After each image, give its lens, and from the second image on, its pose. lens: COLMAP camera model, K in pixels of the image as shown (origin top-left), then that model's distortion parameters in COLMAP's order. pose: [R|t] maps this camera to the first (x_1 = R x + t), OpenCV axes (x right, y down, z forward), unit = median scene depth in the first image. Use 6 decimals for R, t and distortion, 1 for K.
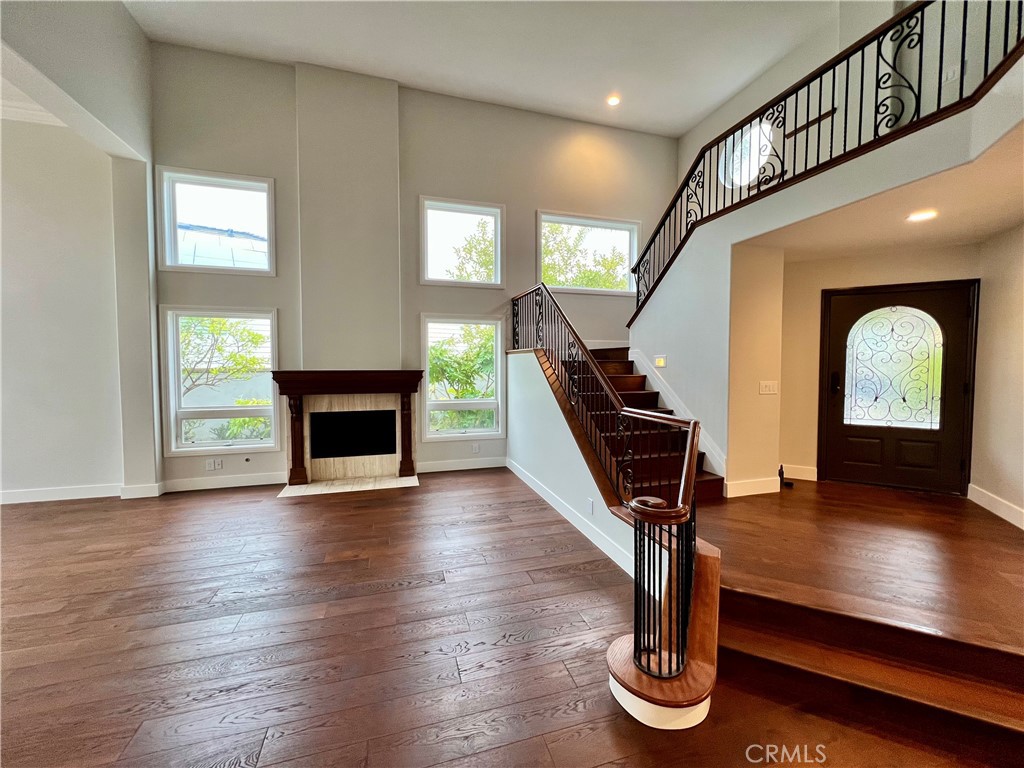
lens RADIAL K [[408.1, 0, 512.2], [0, 408.1, 379.5], [0, 0, 1]] dist [-0.001024, 0.000264]
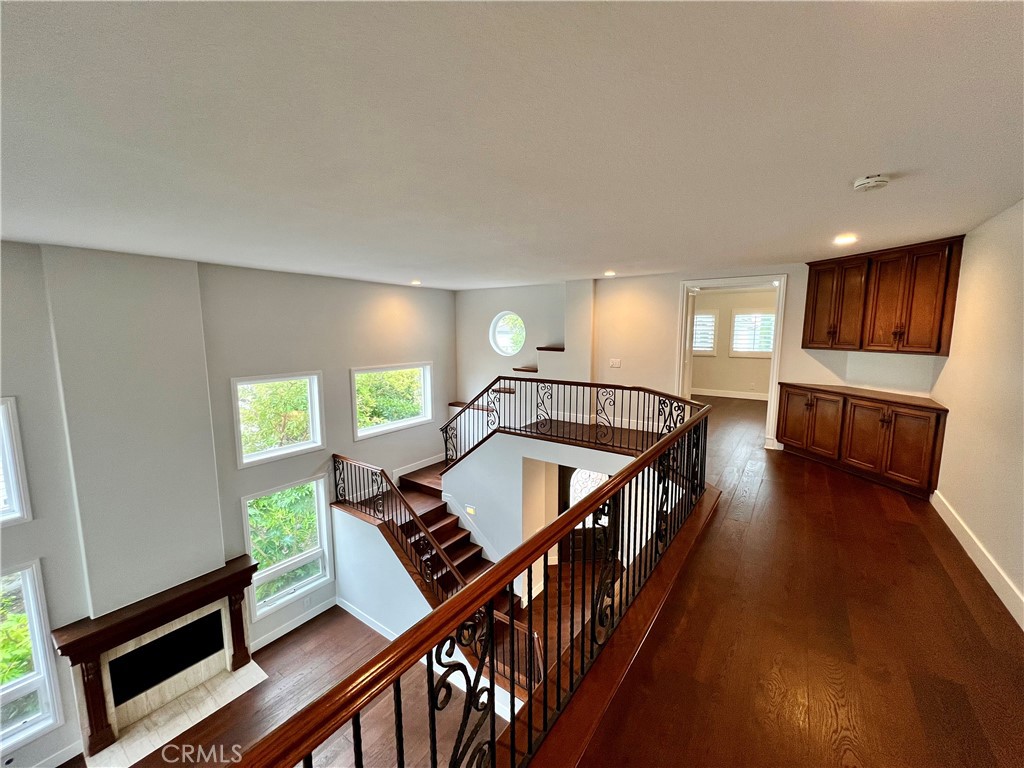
lens RADIAL K [[408.1, 0, 512.2], [0, 408.1, 379.5], [0, 0, 1]] dist [-0.001024, 0.000264]
pose [[0.794583, -0.076862, 0.602270, -0.276180], [0.017419, 0.994432, 0.103928, -0.537941], [-0.606905, -0.072089, 0.791498, -0.126681]]
